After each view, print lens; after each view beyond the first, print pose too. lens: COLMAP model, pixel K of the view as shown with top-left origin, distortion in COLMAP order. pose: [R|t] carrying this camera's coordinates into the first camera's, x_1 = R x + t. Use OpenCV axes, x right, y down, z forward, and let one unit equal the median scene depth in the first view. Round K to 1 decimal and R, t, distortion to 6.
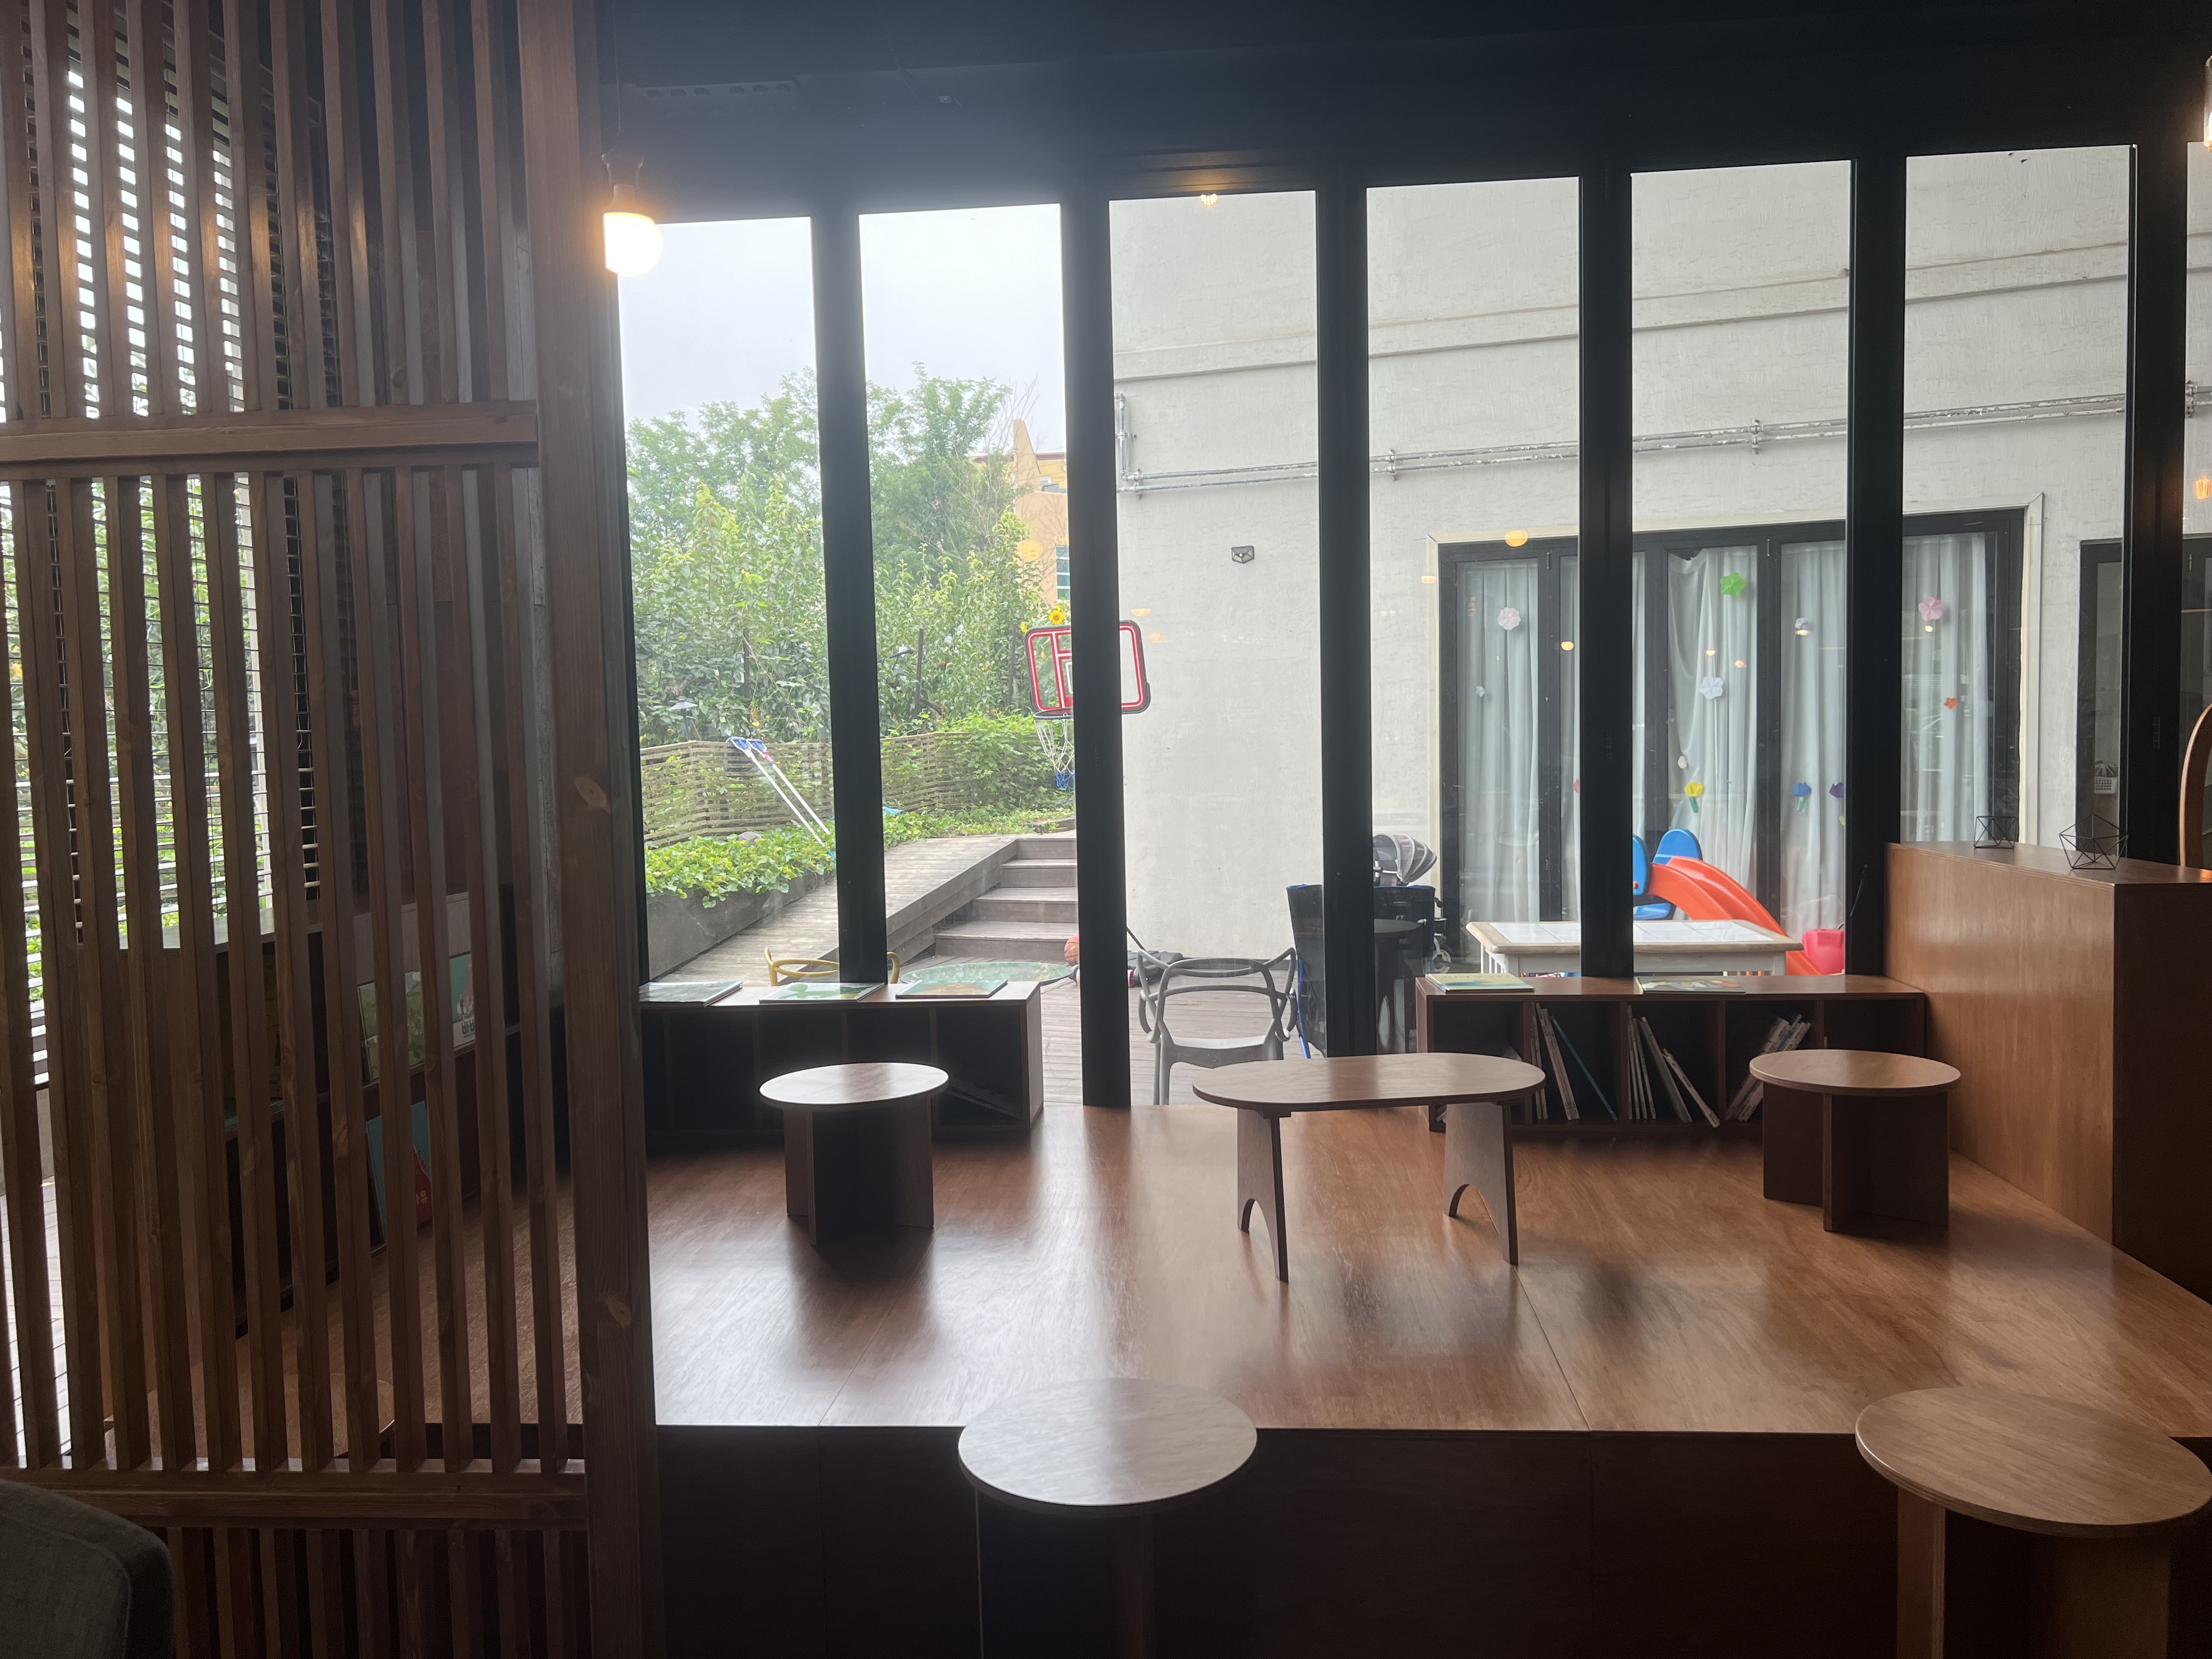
lens RADIAL K [[1661.7, 0, 1099.0], [0, 1661.7, 840.7], [0, 0, 1]] dist [0.076521, -0.086350]
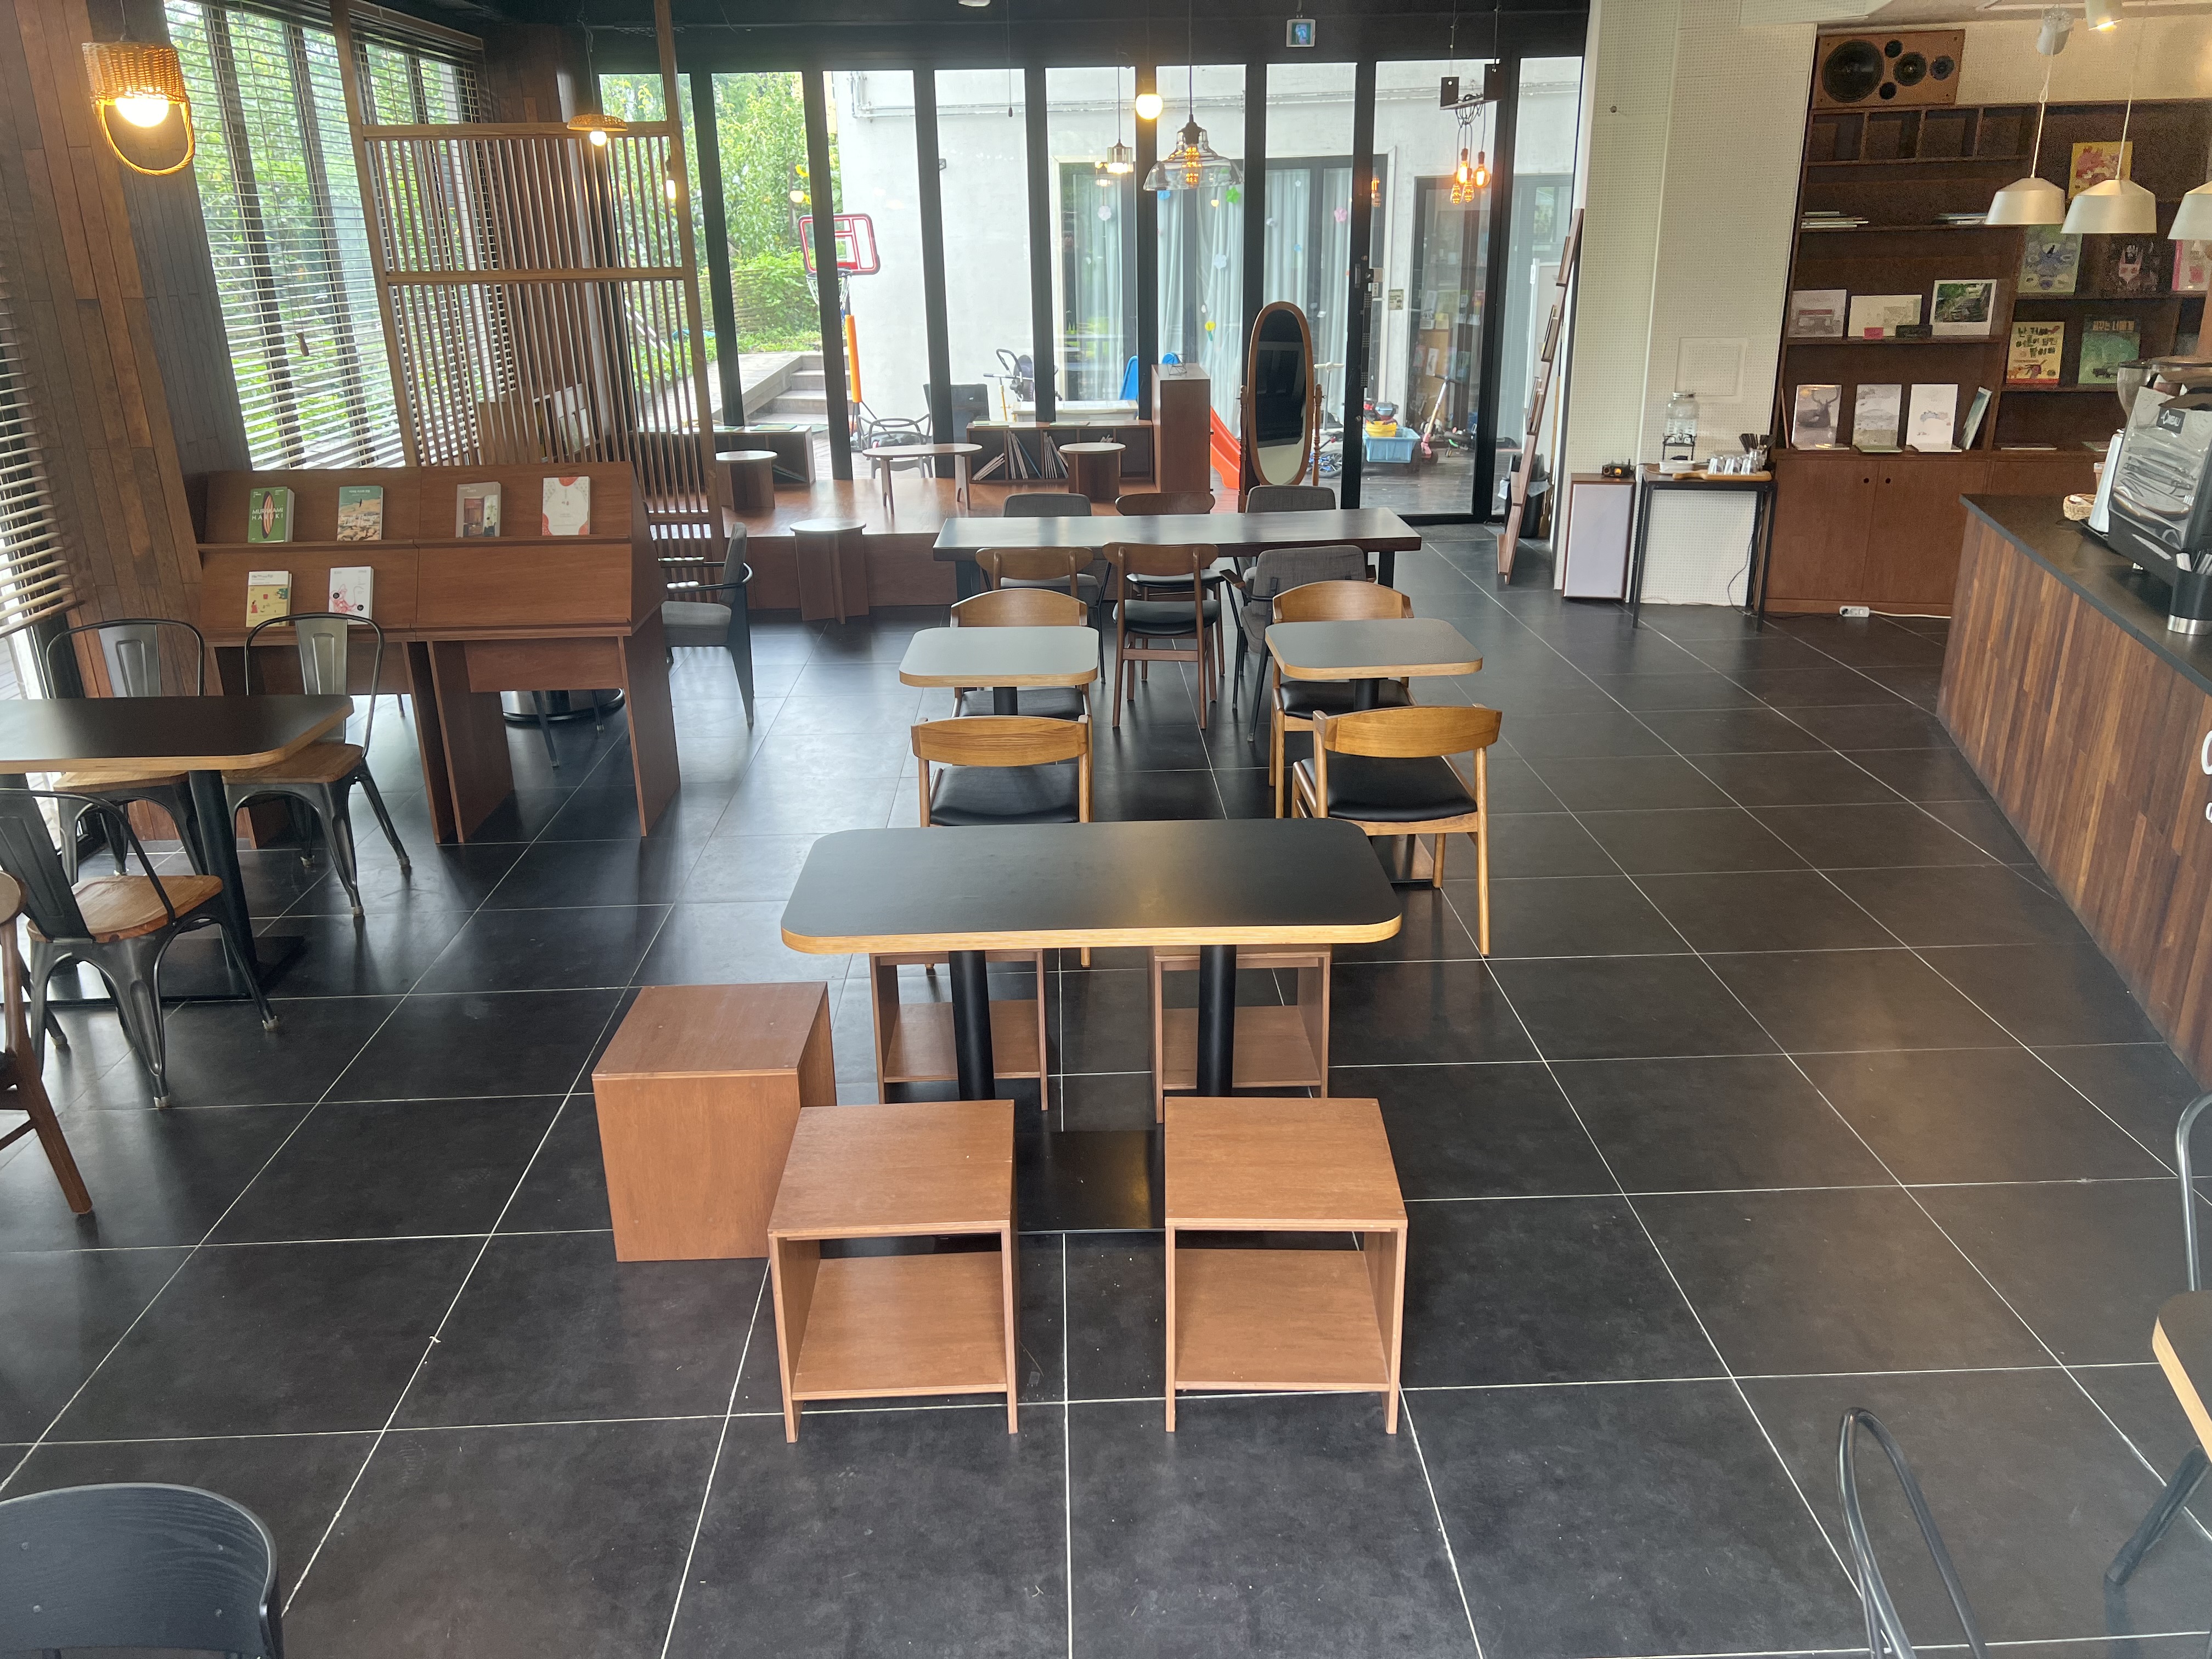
lens RADIAL K [[1661.7, 0, 1099.0], [0, 1661.7, 840.7], [0, 0, 1]] dist [0.076521, -0.086350]
pose [[0.993213, -0.031661, 0.111916, 0.085376], [-0.001137, 0.959547, 0.281548, -0.017779], [-0.116303, -0.279764, 0.952998, -1.455688]]
